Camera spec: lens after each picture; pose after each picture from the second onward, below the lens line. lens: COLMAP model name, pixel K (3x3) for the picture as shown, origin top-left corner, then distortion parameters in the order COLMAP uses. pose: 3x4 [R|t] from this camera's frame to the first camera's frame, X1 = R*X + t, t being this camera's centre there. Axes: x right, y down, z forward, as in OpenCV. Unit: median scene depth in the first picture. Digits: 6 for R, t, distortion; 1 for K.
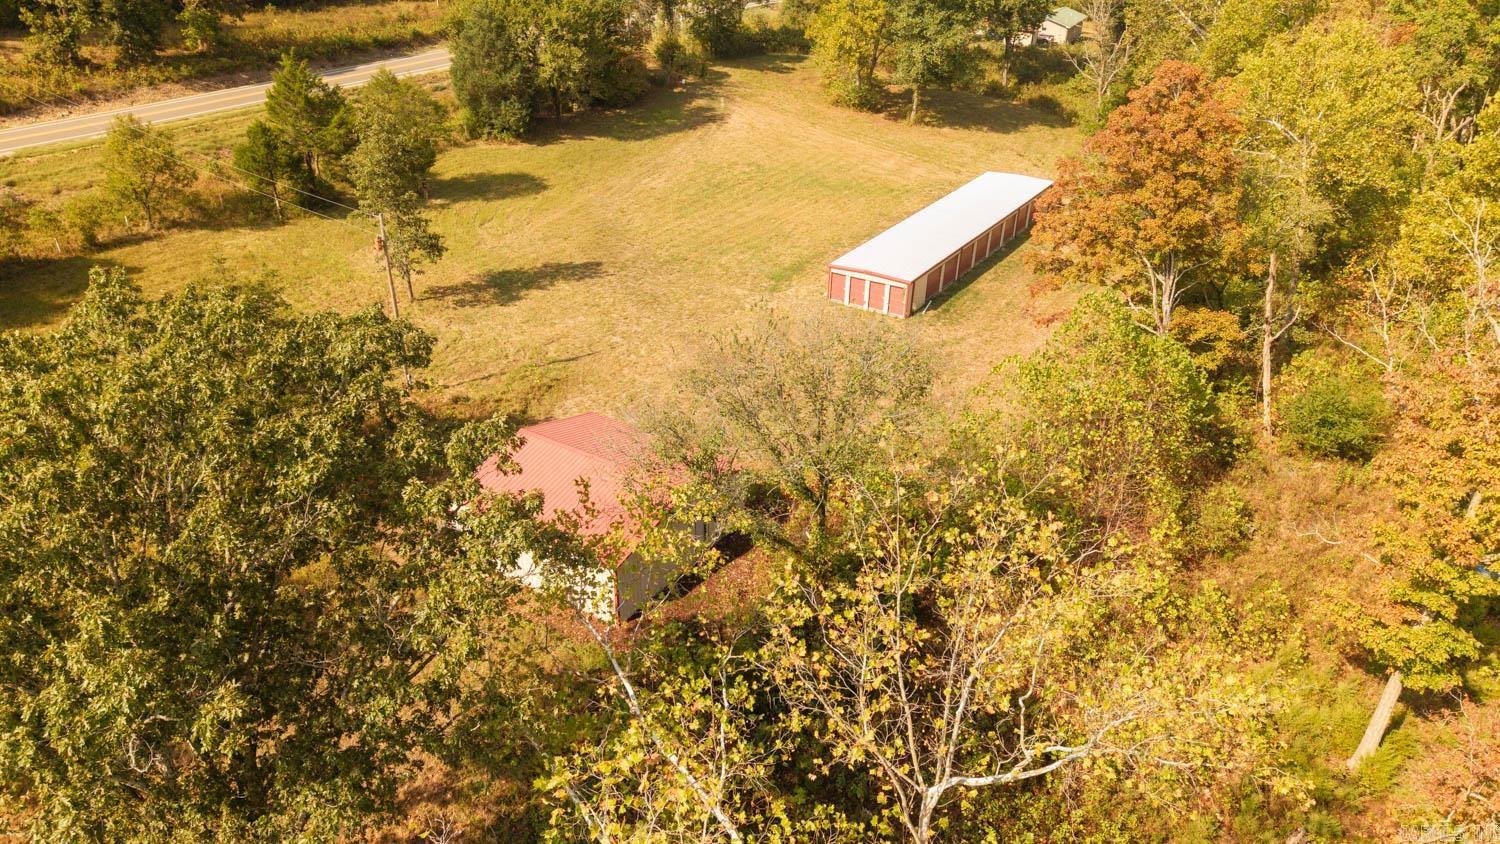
lens RADIAL K [[1016.7, 0, 750.0], [0, 1016.7, 422.0], [0, 0, 1]] dist [-0.001439, 0.003468]
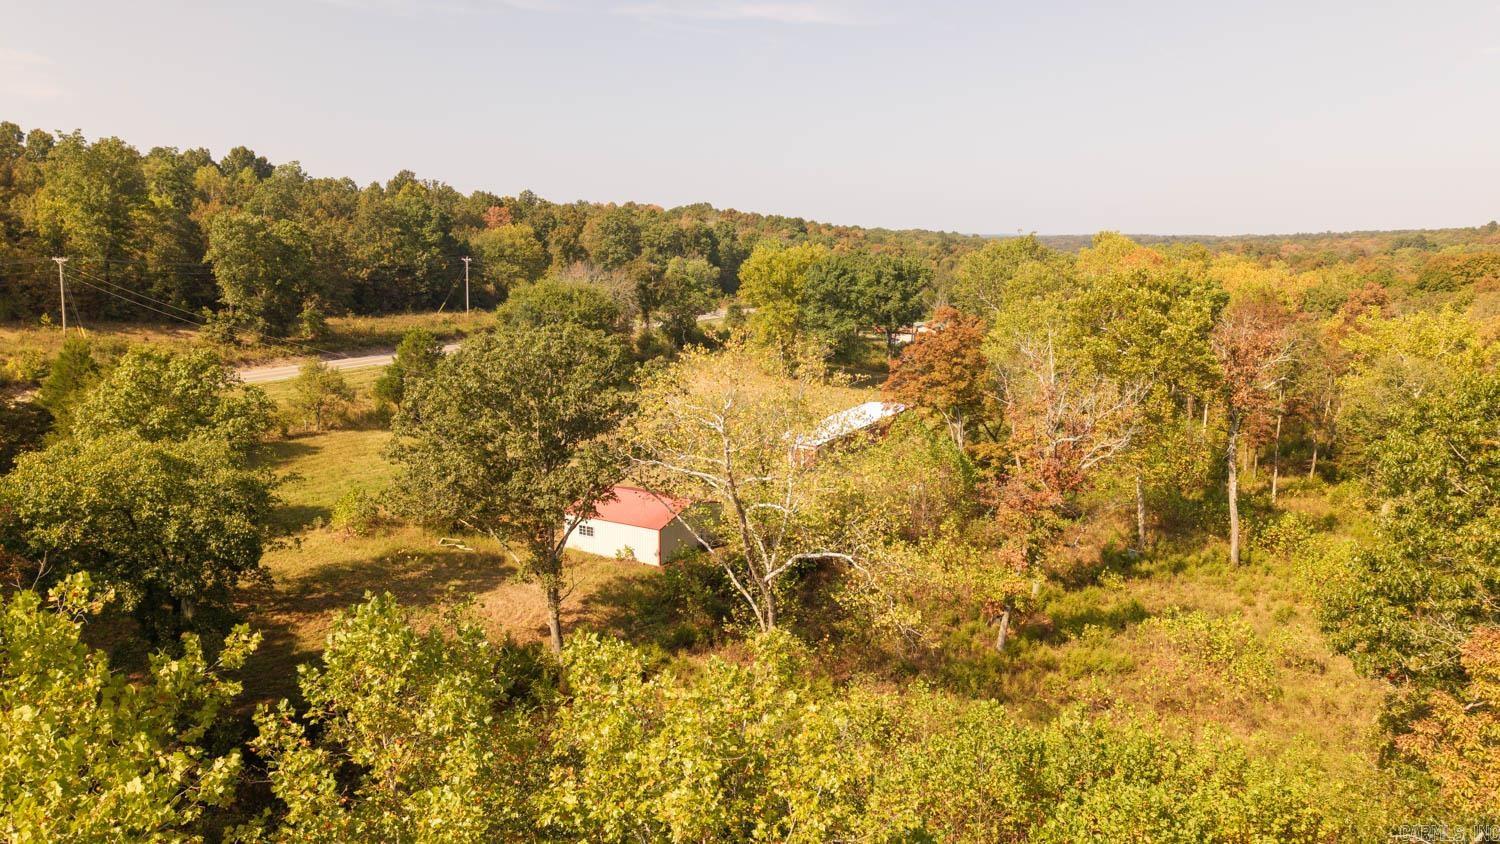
lens RADIAL K [[1016.7, 0, 750.0], [0, 1016.7, 422.0], [0, 0, 1]] dist [-0.001439, 0.003468]
pose [[0.998052, -0.008988, 0.061731, -0.030335], [0.027799, 0.949958, -0.311138, 0.216677], [-0.055845, 0.312249, 0.948358, -0.356941]]
